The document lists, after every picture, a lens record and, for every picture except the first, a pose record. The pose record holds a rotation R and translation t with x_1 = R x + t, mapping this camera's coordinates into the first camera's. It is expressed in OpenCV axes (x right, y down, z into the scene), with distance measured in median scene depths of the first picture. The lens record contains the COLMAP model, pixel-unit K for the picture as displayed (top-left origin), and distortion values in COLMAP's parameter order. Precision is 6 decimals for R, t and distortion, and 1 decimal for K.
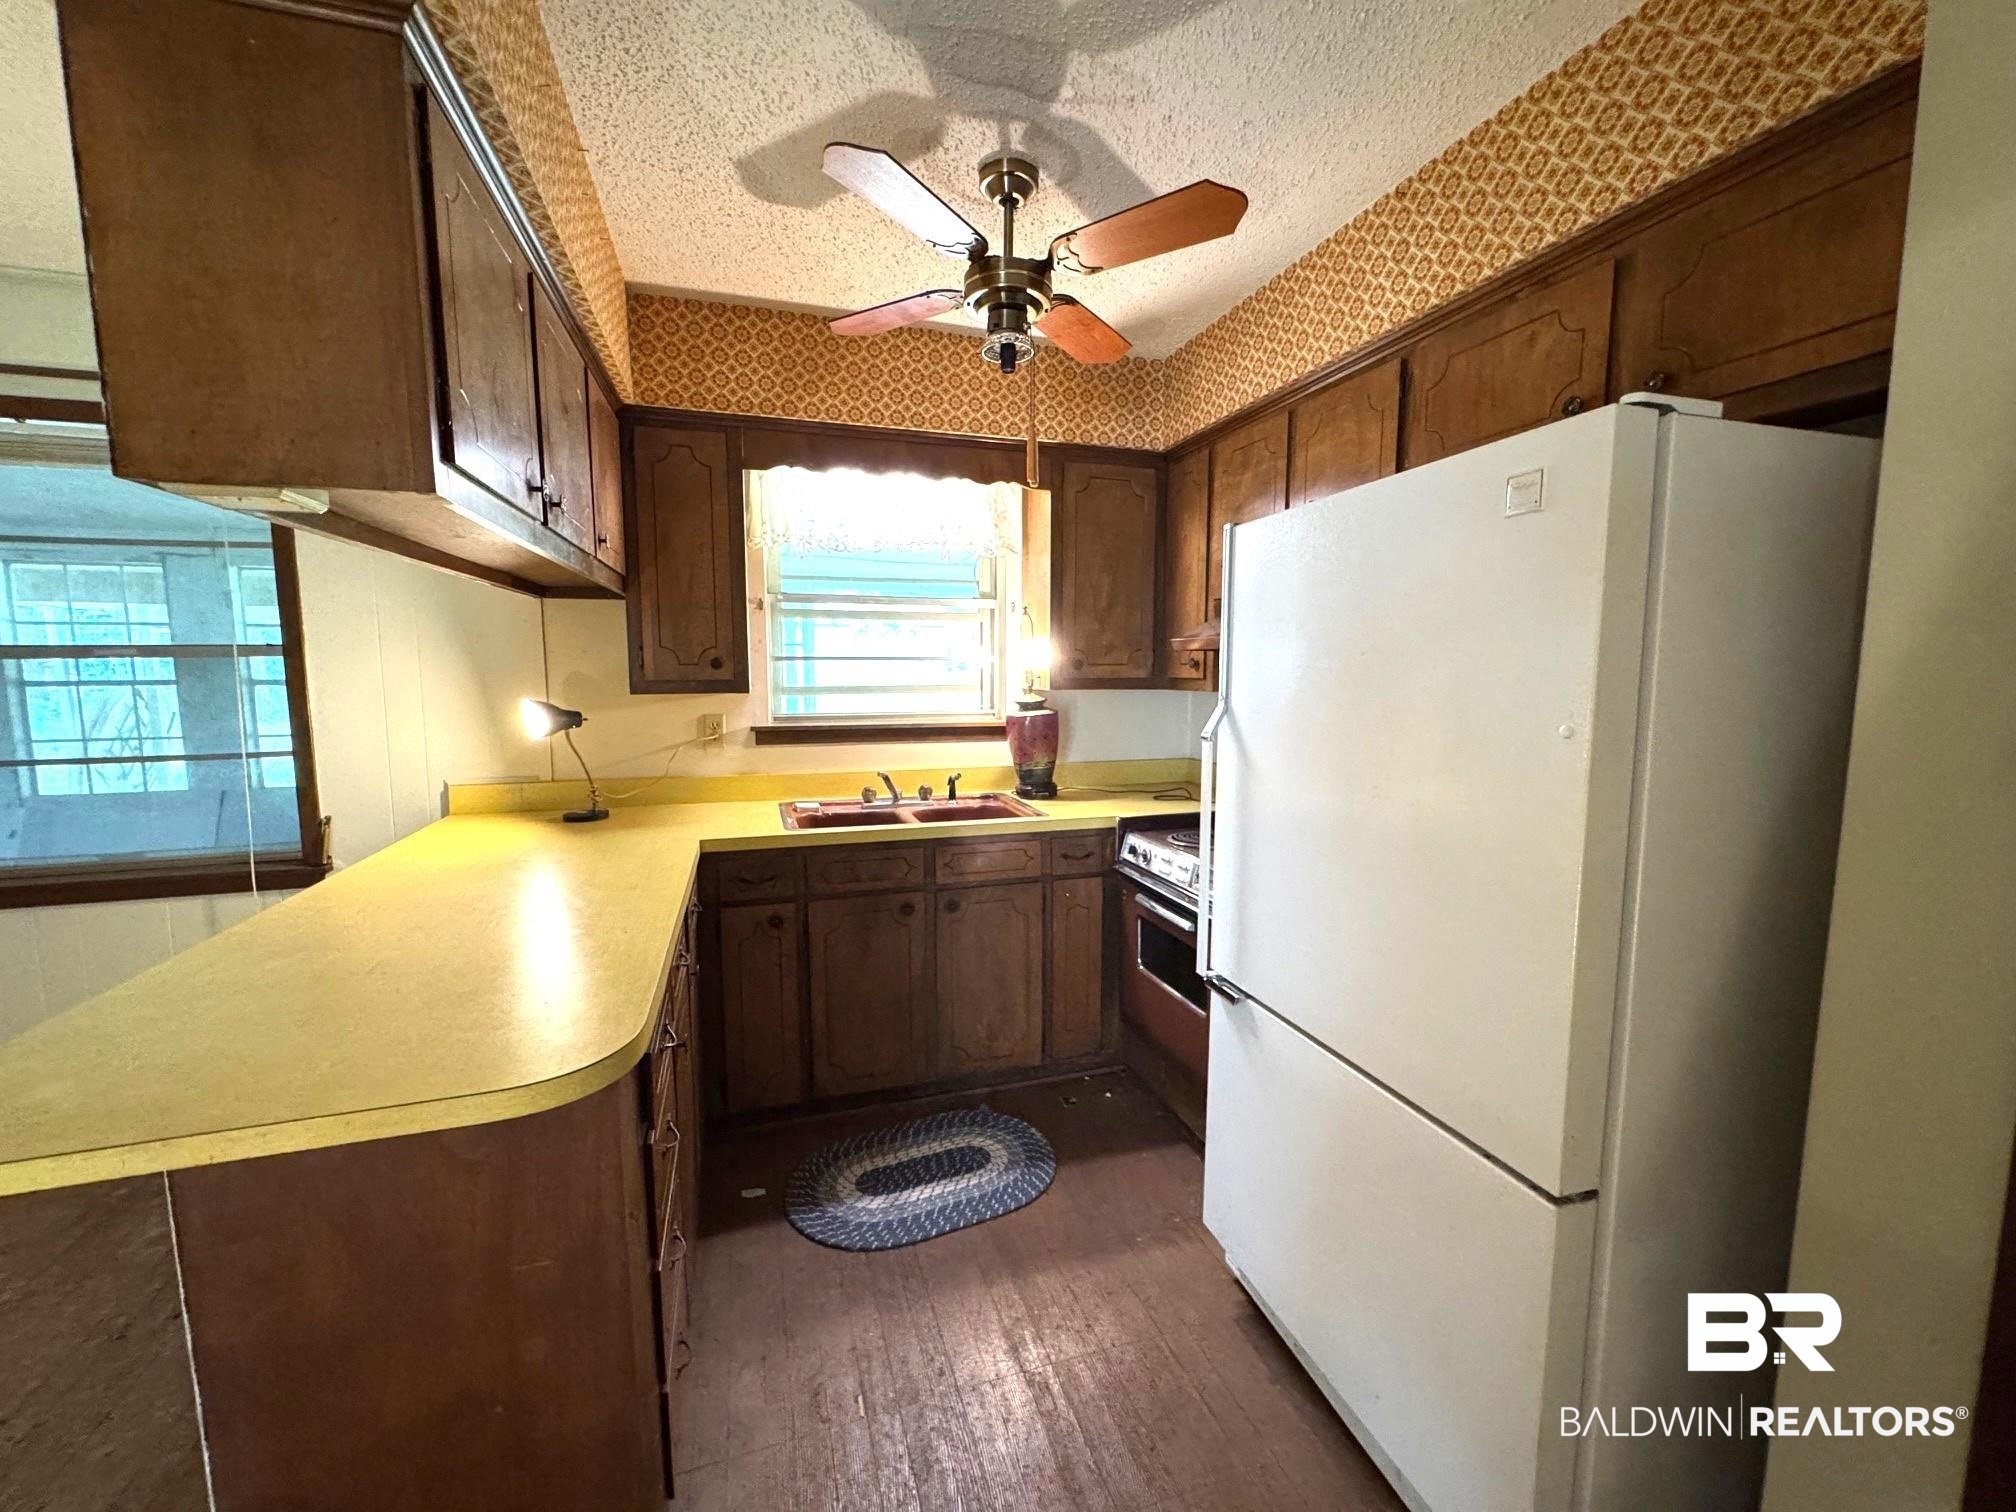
lens RADIAL K [[804.4, 0, 1002.5], [0, 804.4, 747.9], [0, 0, 1]] dist [-0.005921, 0.000537]
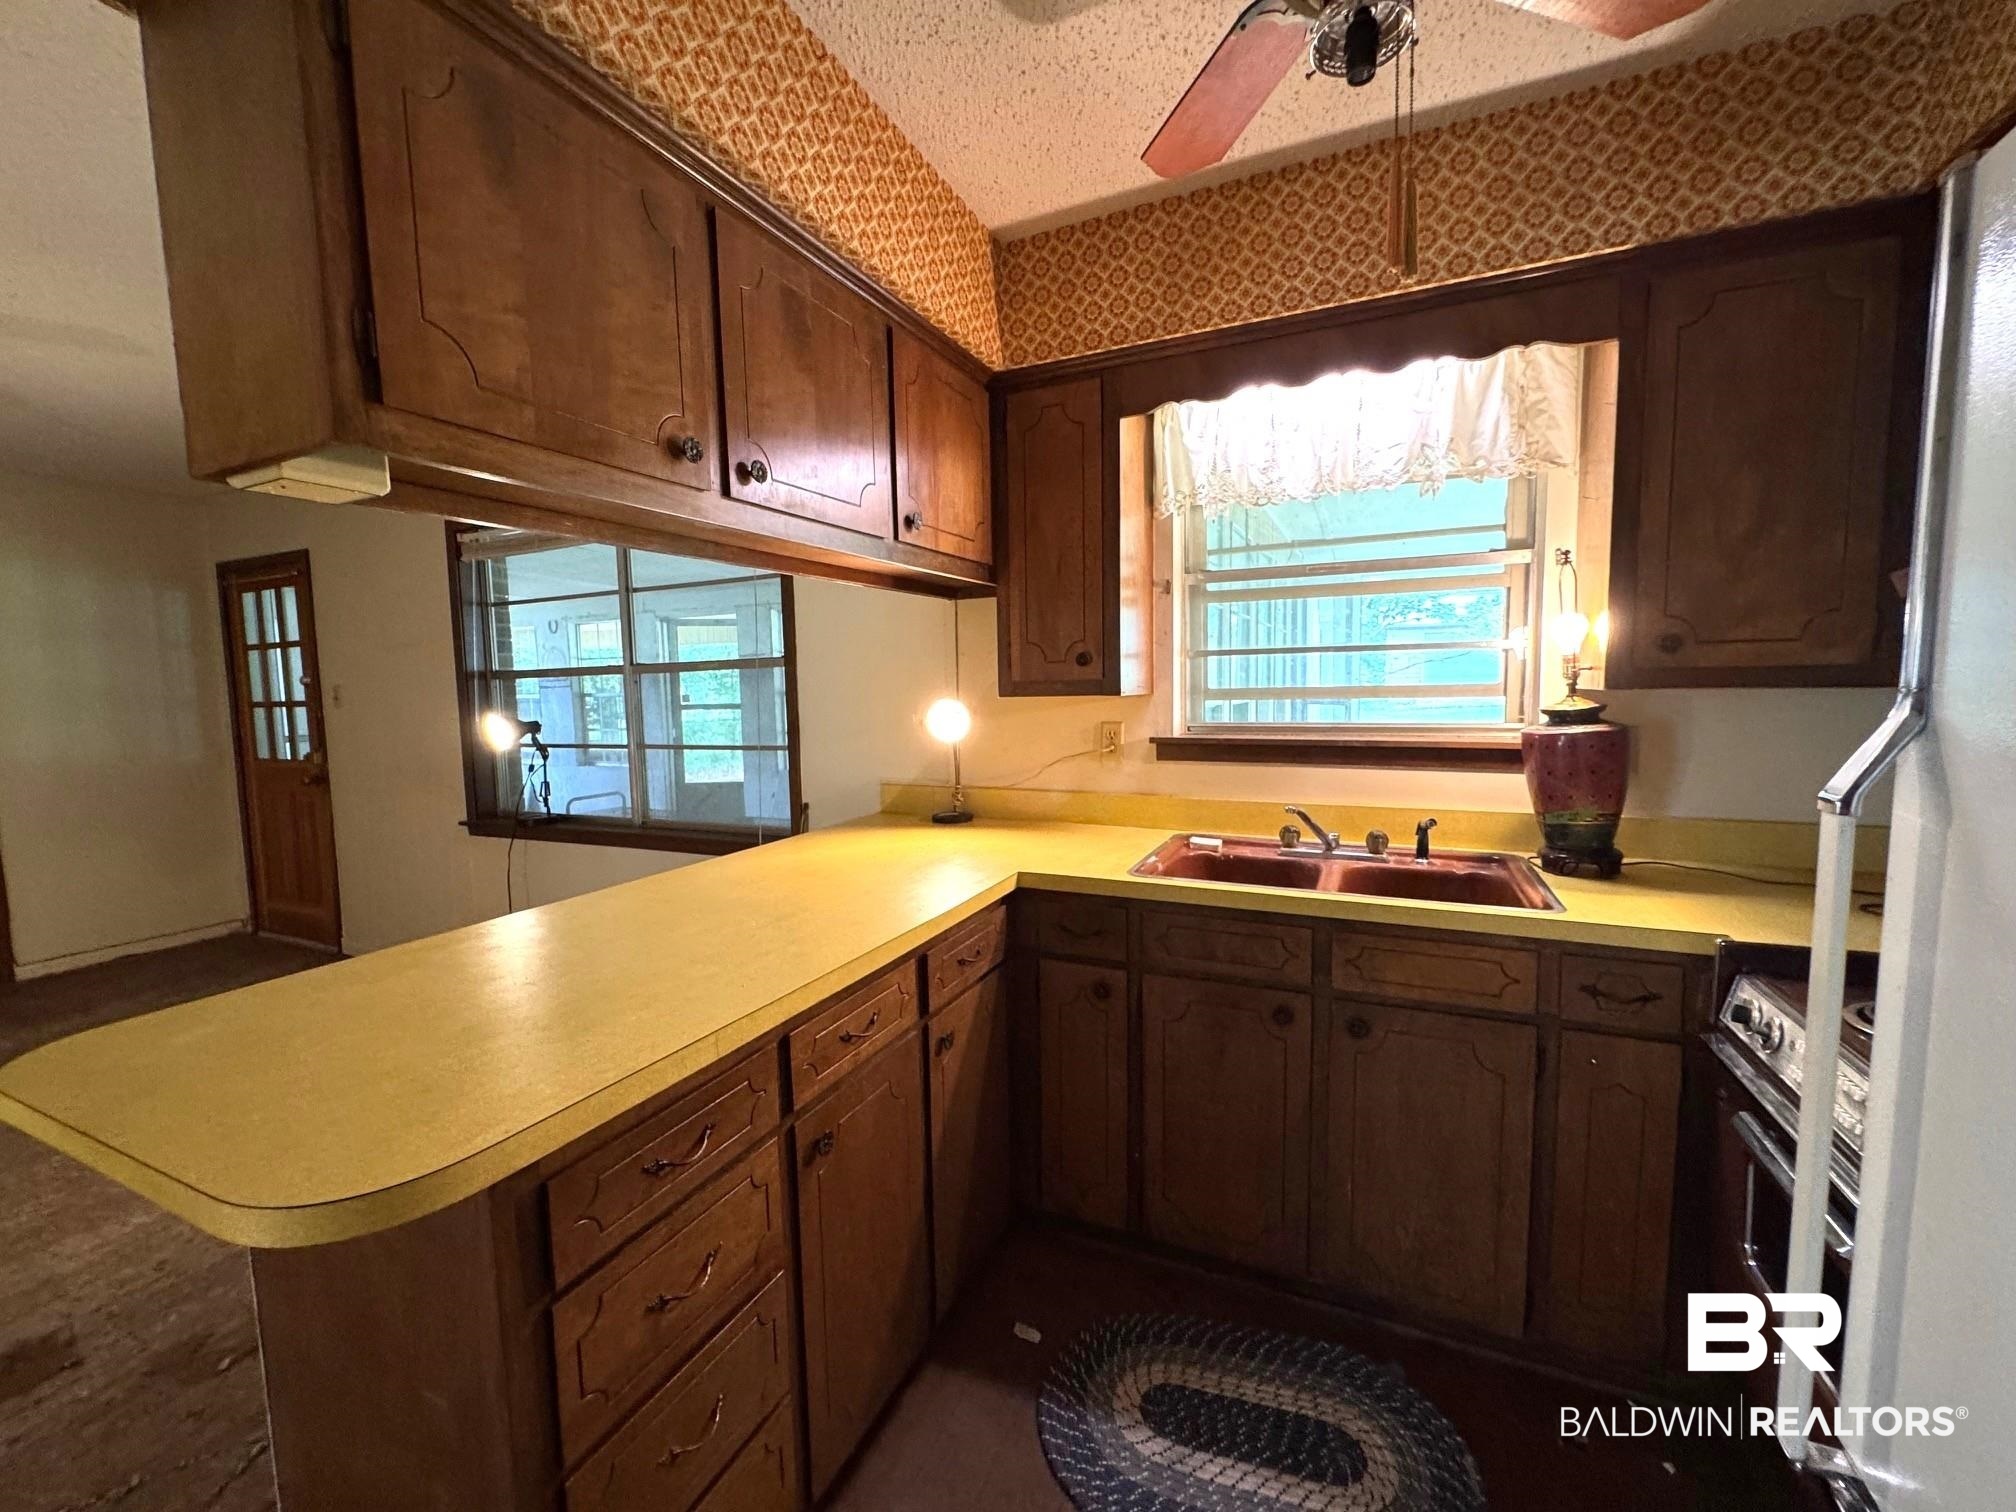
lens RADIAL K [[804.4, 0, 1006.2], [0, 804.4, 751.3], [0, 0, 1]] dist [-0.005921, 0.000537]
pose [[0.739979, 0.042034, -0.671316, 0.142829], [-0.047414, 0.998822, 0.010277, -0.014999], [0.670957, 0.024225, 0.741100, 0.322050]]
